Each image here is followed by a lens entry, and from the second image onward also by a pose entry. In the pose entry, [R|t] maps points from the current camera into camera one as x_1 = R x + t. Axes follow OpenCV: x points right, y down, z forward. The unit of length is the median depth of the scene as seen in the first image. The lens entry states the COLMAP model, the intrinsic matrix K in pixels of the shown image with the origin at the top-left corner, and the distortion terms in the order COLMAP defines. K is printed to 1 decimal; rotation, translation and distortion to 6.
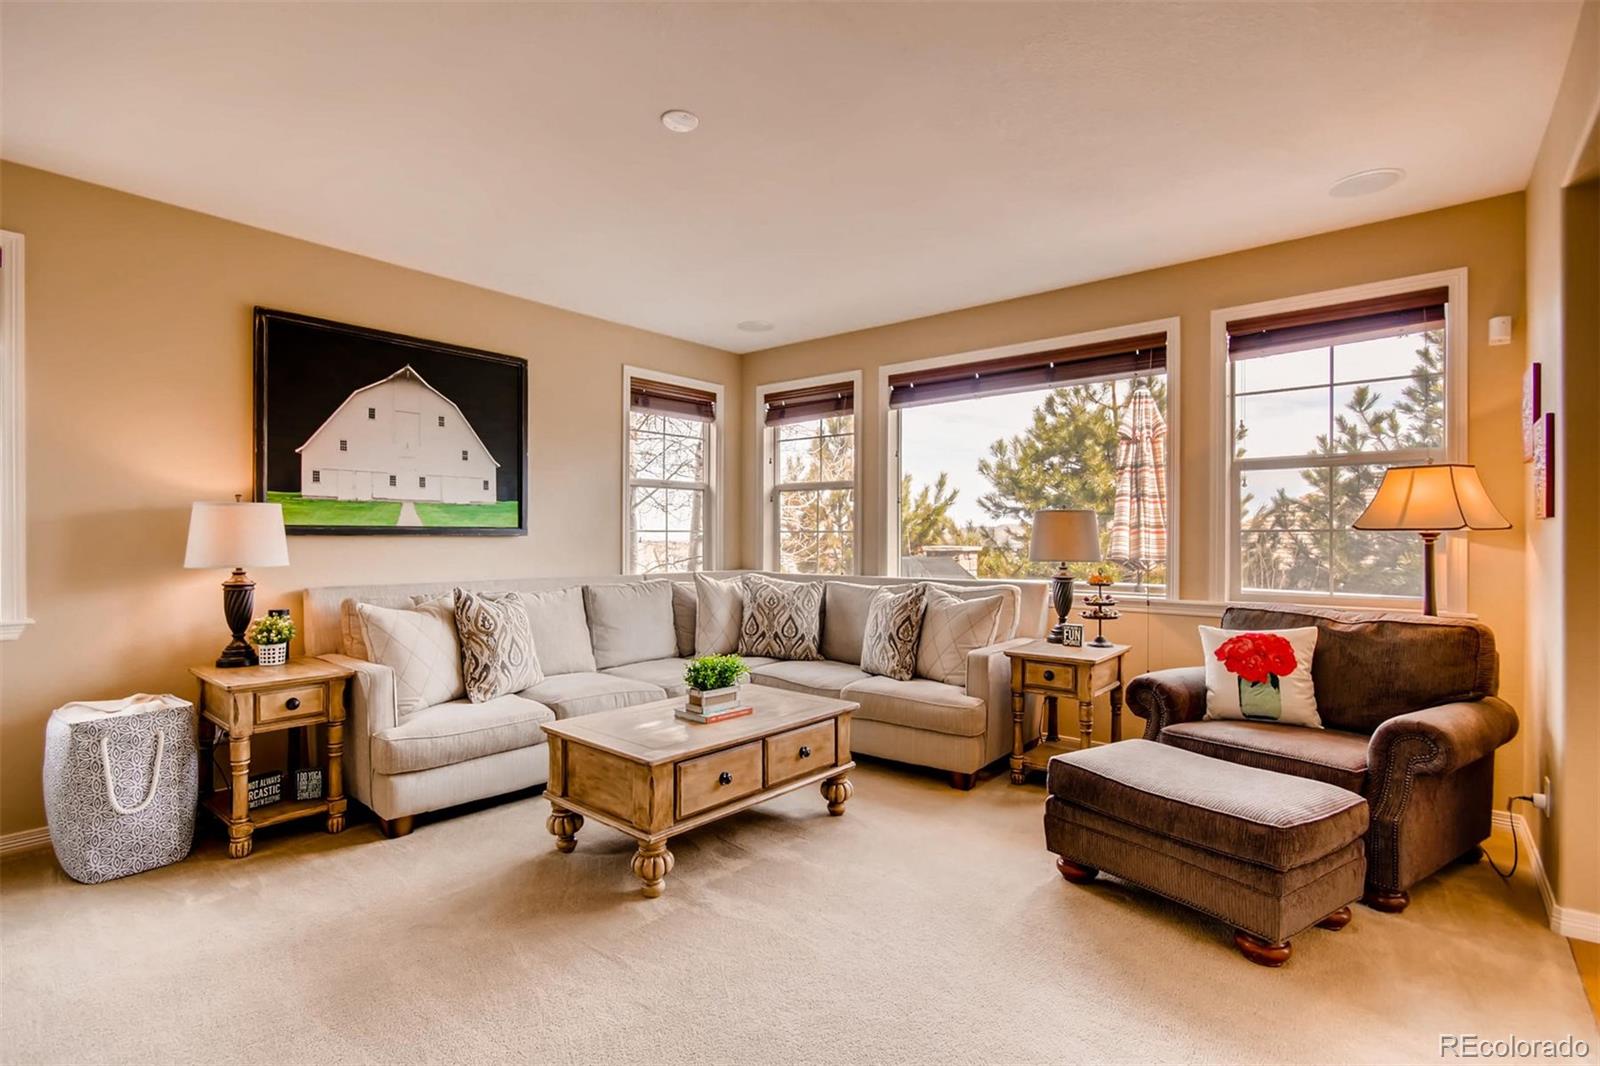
lens RADIAL K [[761.5, 0, 790.3], [0, 761.5, 527.0], [0, 0, 1]] dist [-0.010540, 0.004956]
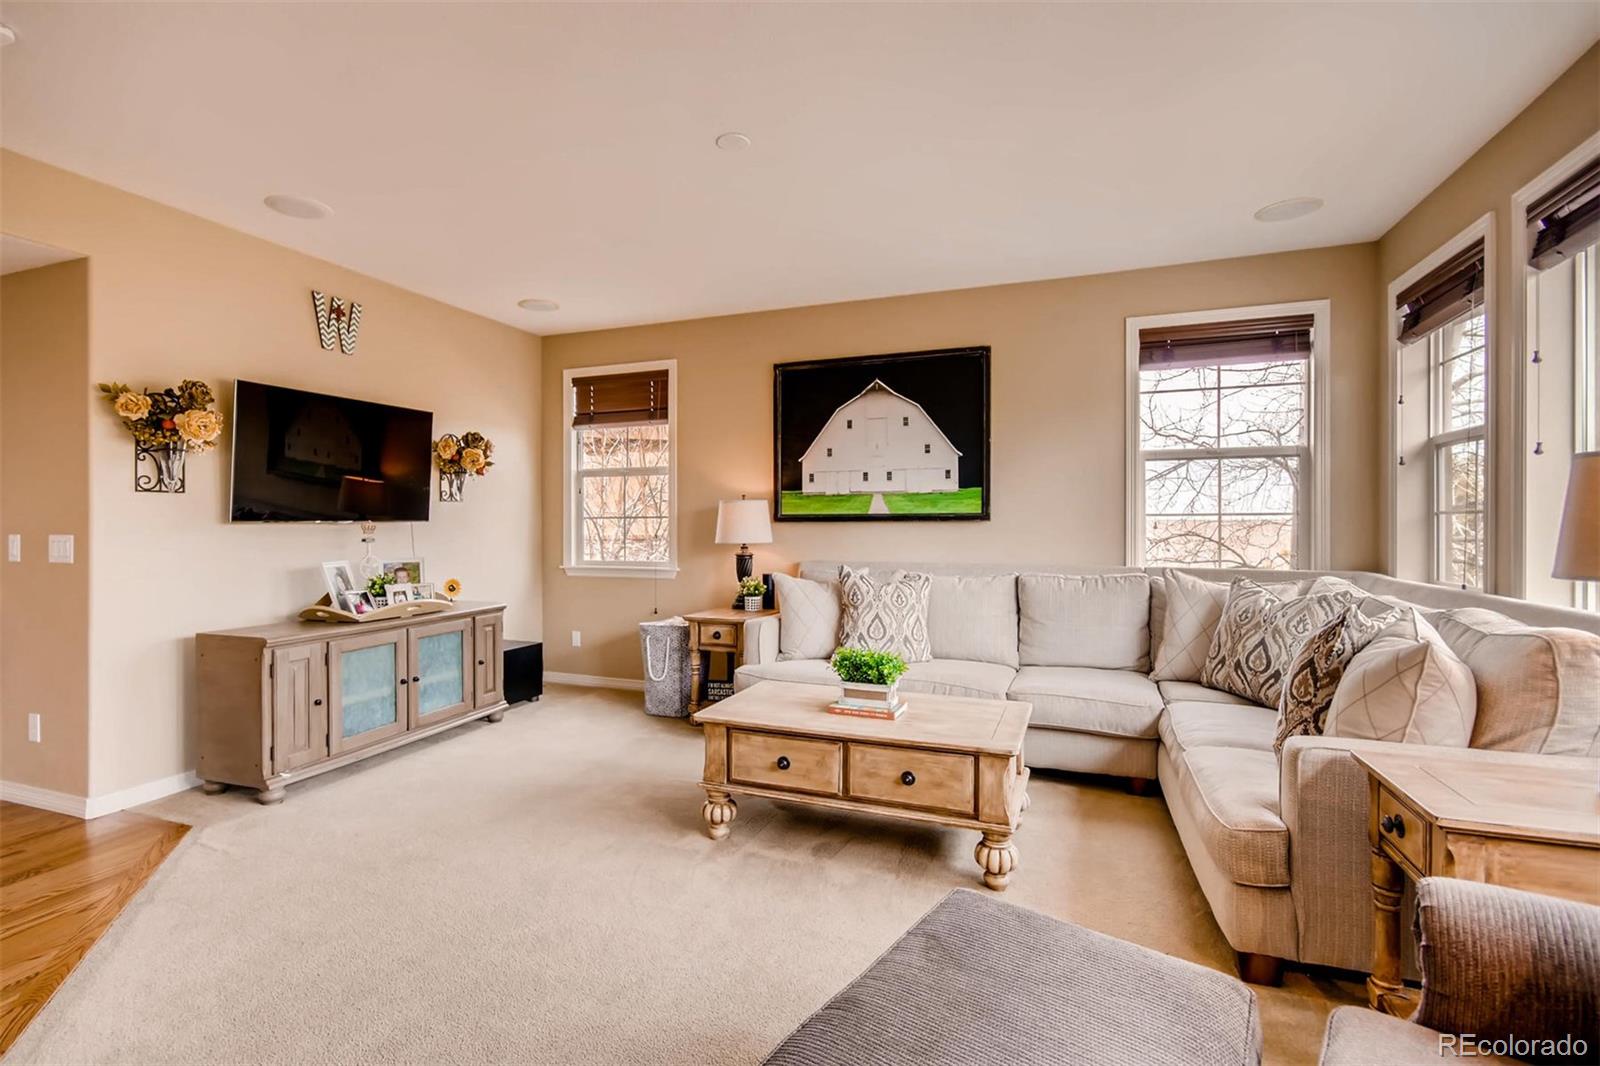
lens RADIAL K [[761.5, 0, 758.5], [0, 761.5, 522.9], [0, 0, 1]] dist [-0.010540, 0.004956]
pose [[0.317848, -0.001804, -0.948140, 0.574889], [0.015908, 0.999868, 0.003431, 0.006184], [0.948008, -0.016174, 0.317835, 0.439602]]
